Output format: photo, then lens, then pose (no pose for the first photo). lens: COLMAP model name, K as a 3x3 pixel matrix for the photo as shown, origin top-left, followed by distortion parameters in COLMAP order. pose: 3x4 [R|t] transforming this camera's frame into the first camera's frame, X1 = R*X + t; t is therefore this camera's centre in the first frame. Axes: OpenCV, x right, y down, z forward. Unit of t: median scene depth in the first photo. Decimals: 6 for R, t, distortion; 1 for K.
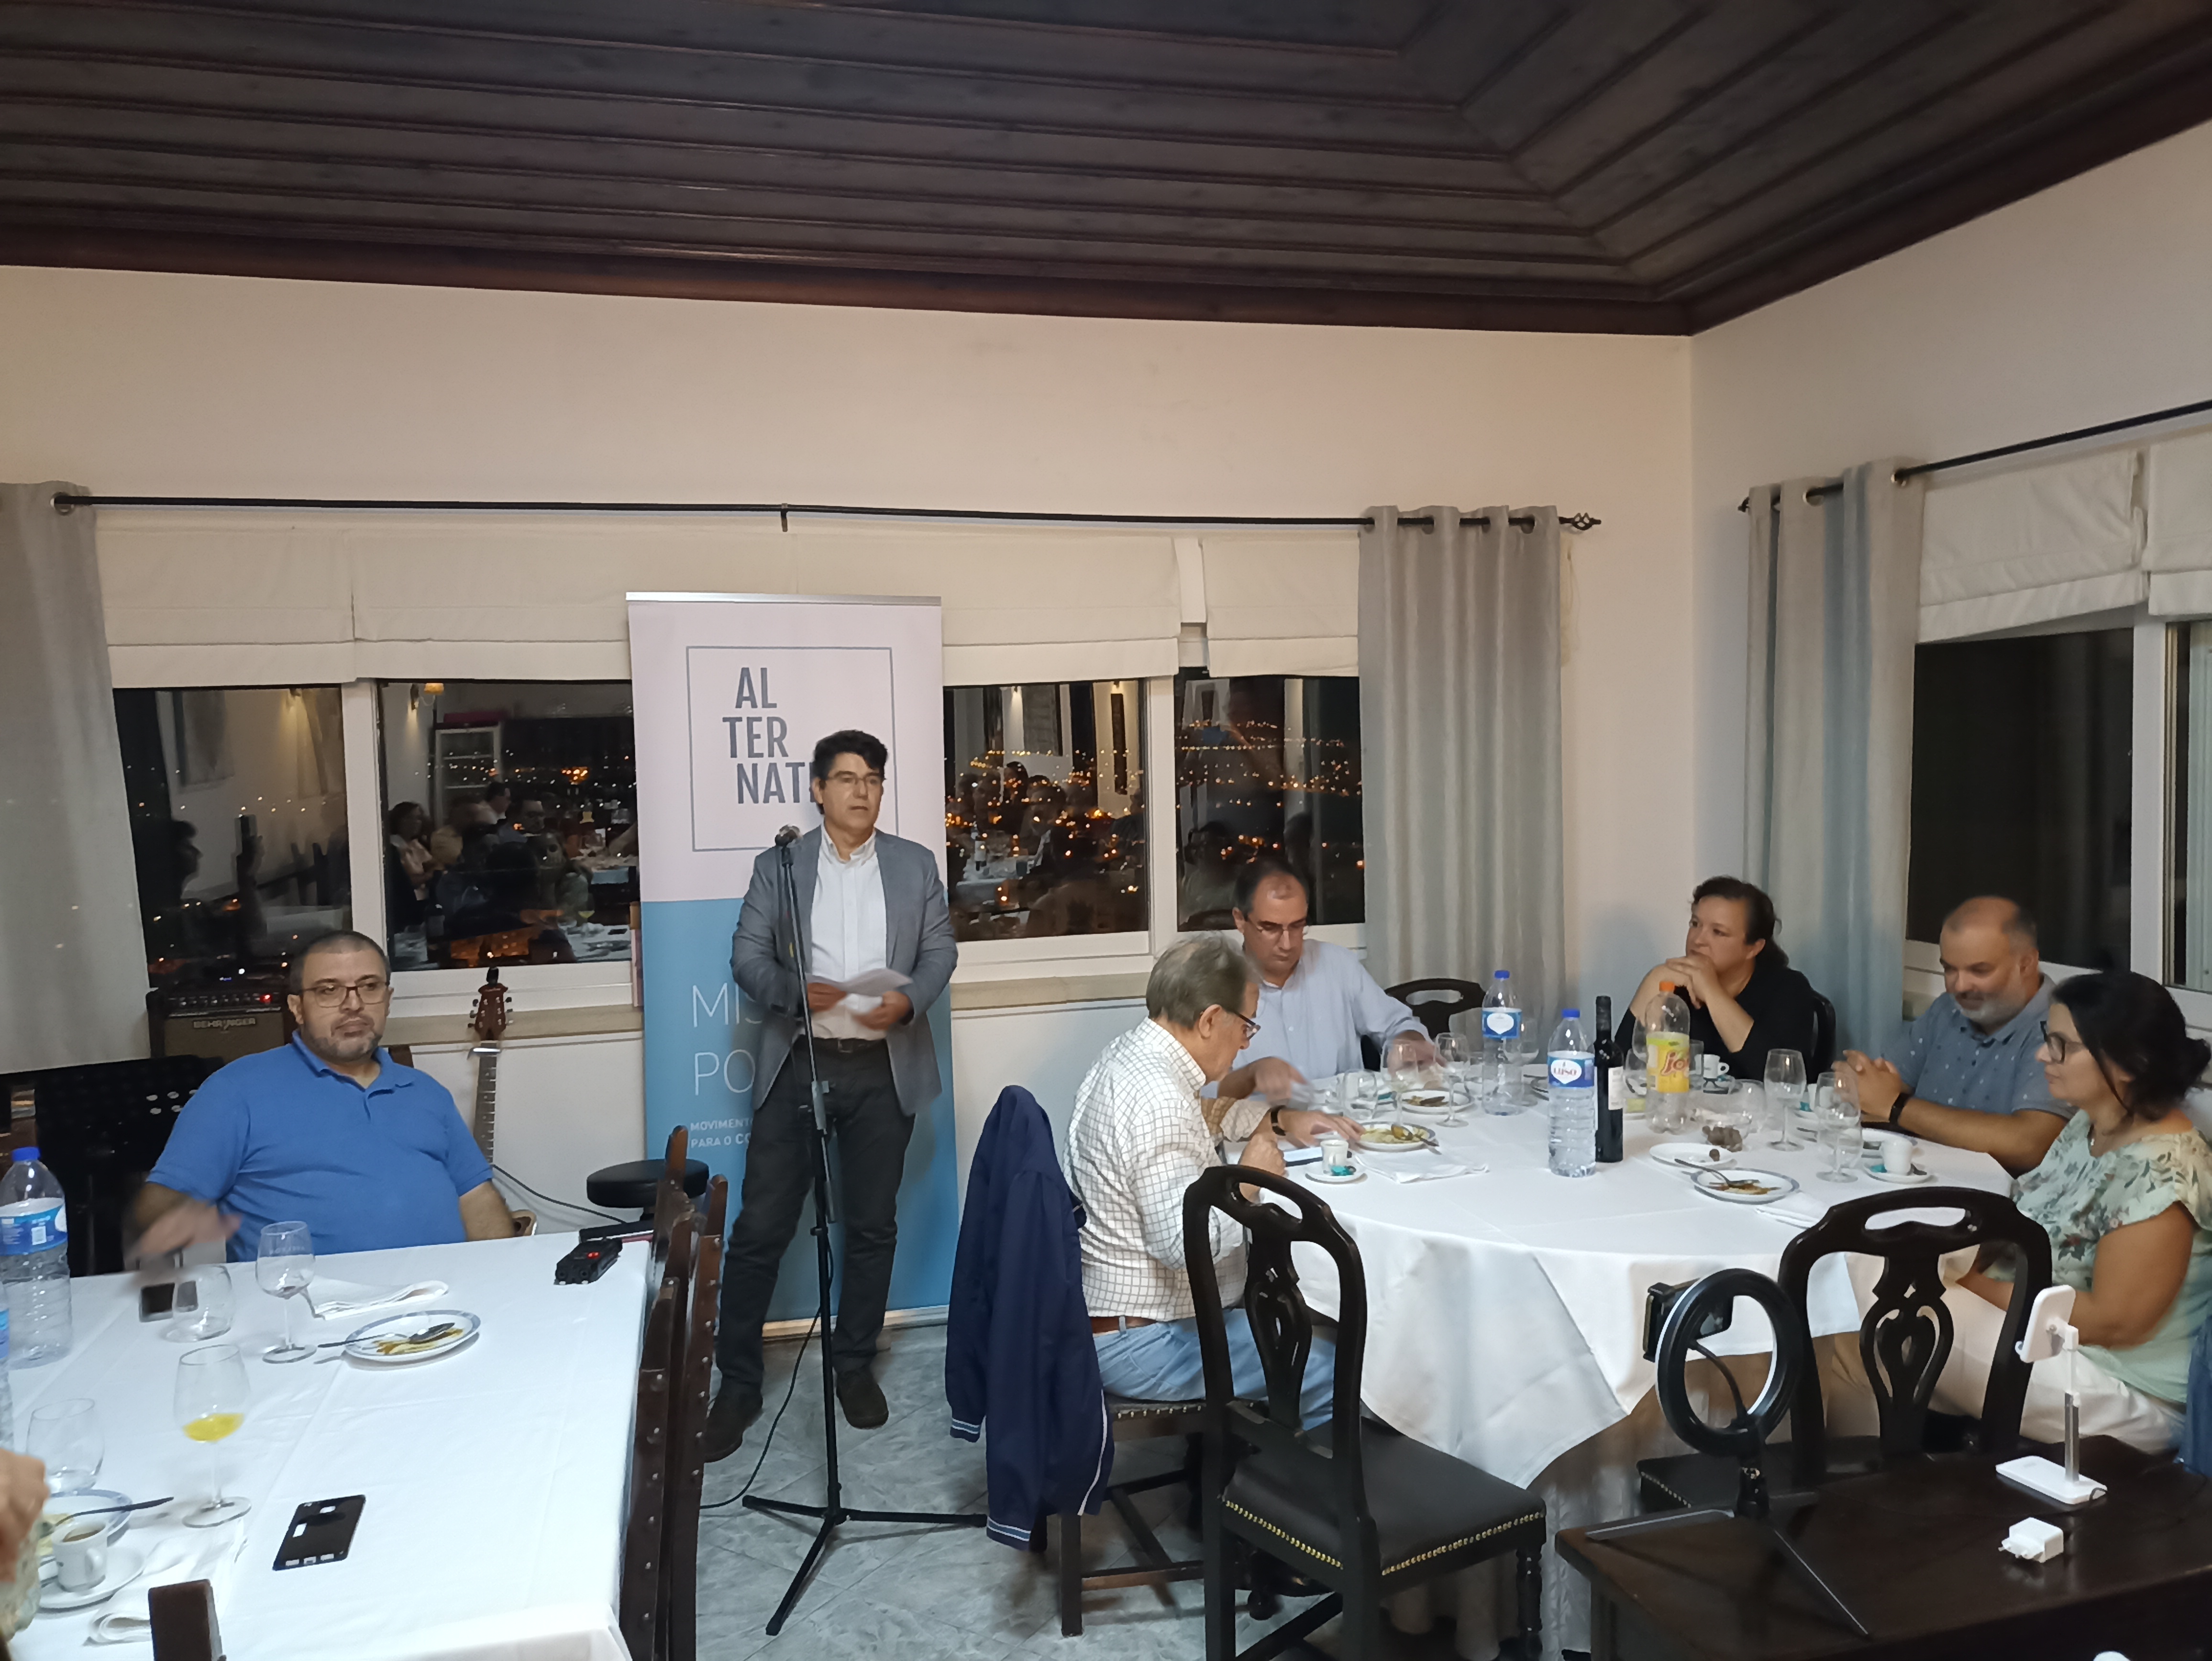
lens RADIAL K [[1605.2, 0, 1106.0], [0, 1605.2, 830.5], [0, 0, 1]] dist [-0.002054, -0.000870]
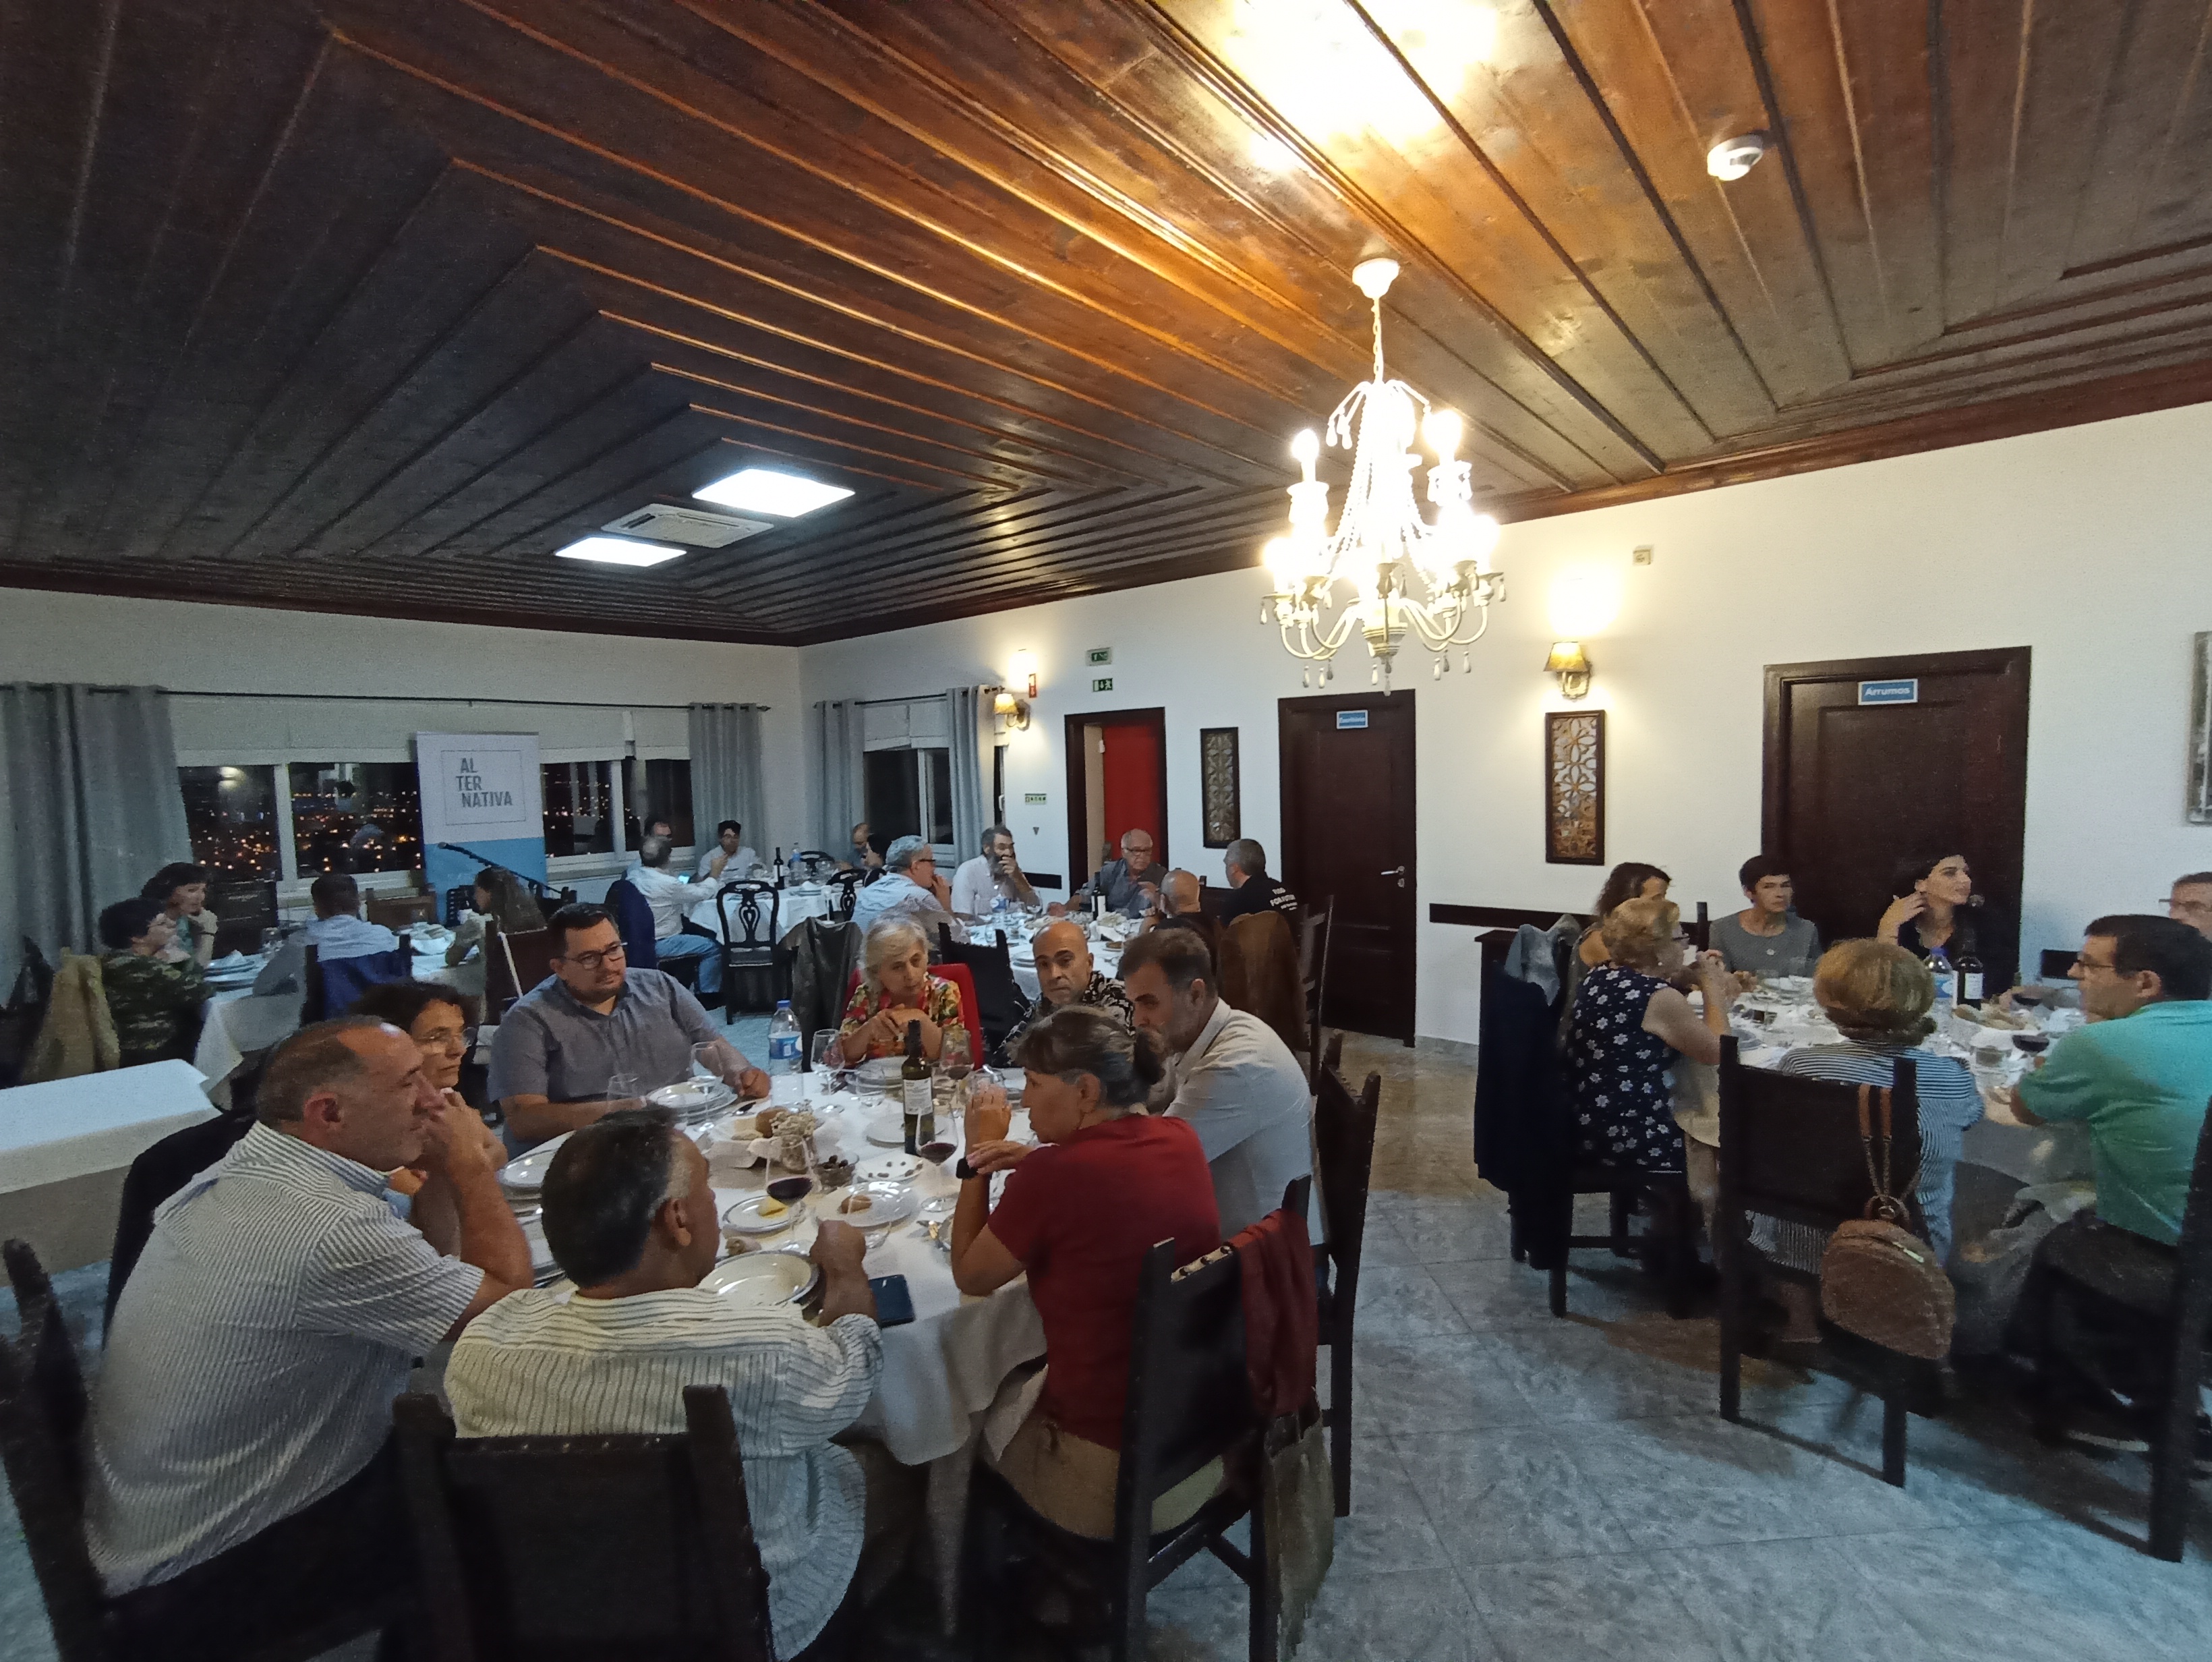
lens RADIAL K [[979.1, 0, 1106.0], [0, 979.1, 831.0], [0, 0, 1]] dist [-0.000221, -0.000002]
pose [[0.821800, -0.039759, 0.568387, -0.260778], [0.041007, 0.999103, 0.010598, 0.052423], [-0.568299, 0.014598, 0.822693, -0.985113]]
